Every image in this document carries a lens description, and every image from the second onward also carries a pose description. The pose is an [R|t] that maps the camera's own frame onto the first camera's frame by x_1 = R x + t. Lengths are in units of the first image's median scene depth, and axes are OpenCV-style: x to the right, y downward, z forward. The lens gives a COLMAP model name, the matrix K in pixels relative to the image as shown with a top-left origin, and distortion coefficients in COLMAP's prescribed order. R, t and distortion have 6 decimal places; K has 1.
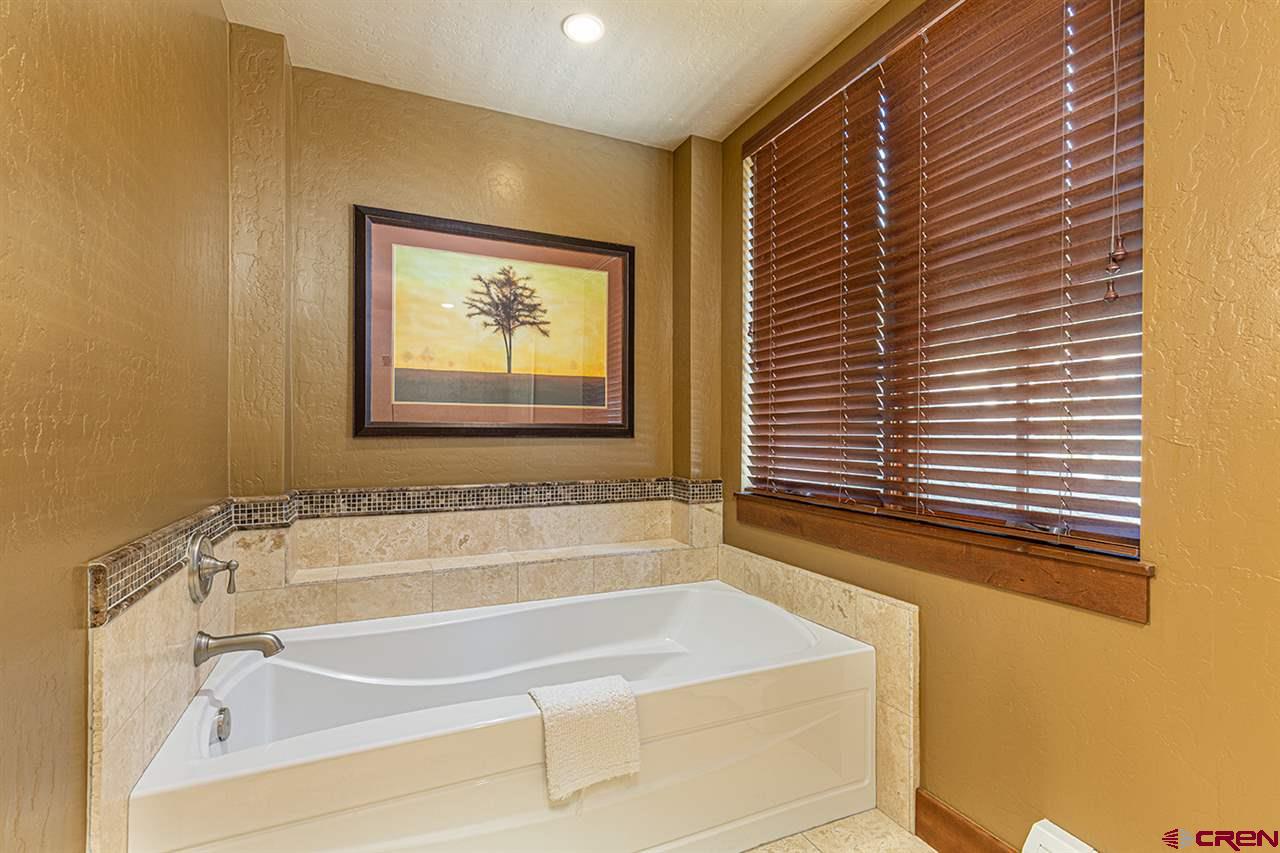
lens RADIAL K [[590.6, 0, 642.8], [0, 590.6, 427.5], [0, 0, 1]] dist [0.004846, 0.000120]
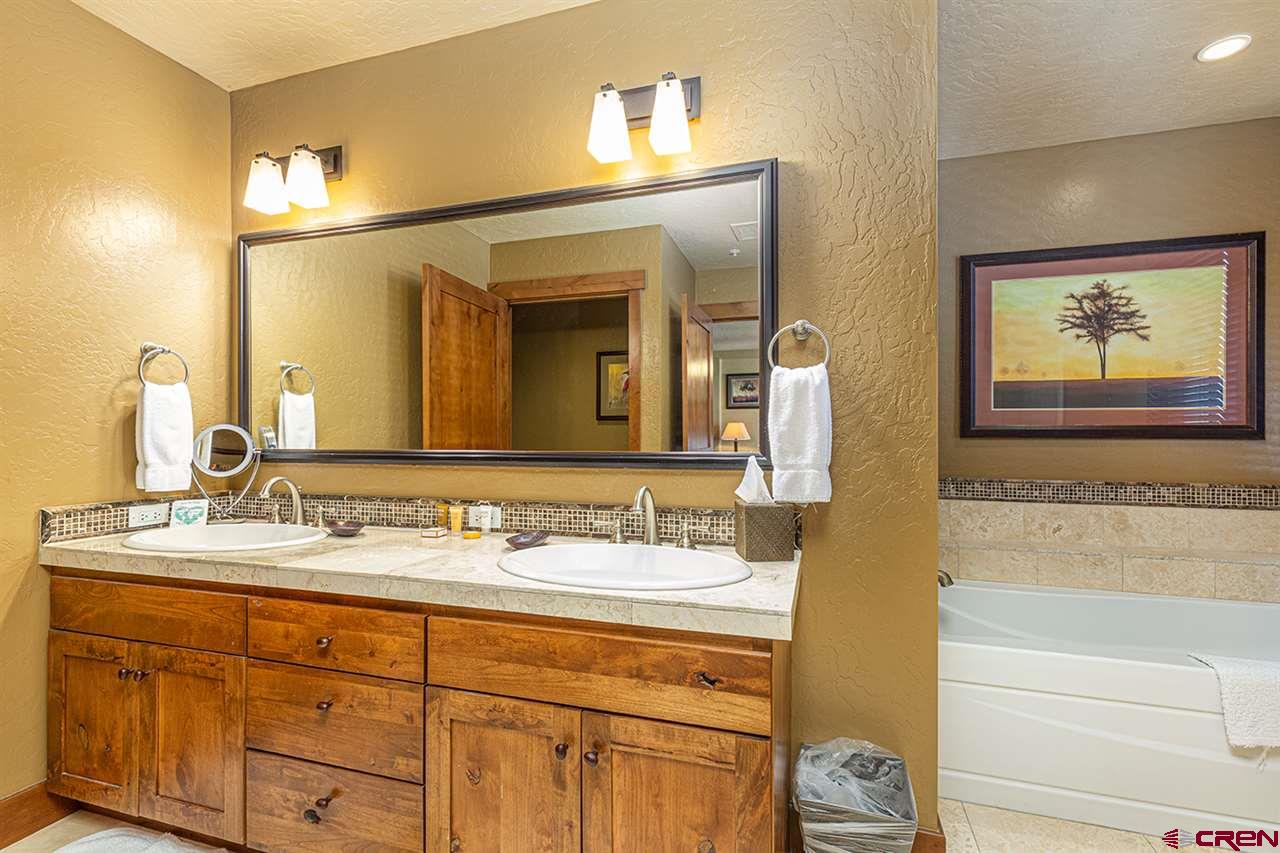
lens RADIAL K [[590.6, 0, 633.4], [0, 590.6, 432.5], [0, 0, 1]] dist [0.004846, 0.000120]
pose [[0.743373, -0.004638, -0.668861, -0.142187], [0.004926, 0.999987, -0.001459, 0.002952], [0.668859, -0.002210, 0.743386, -0.379122]]
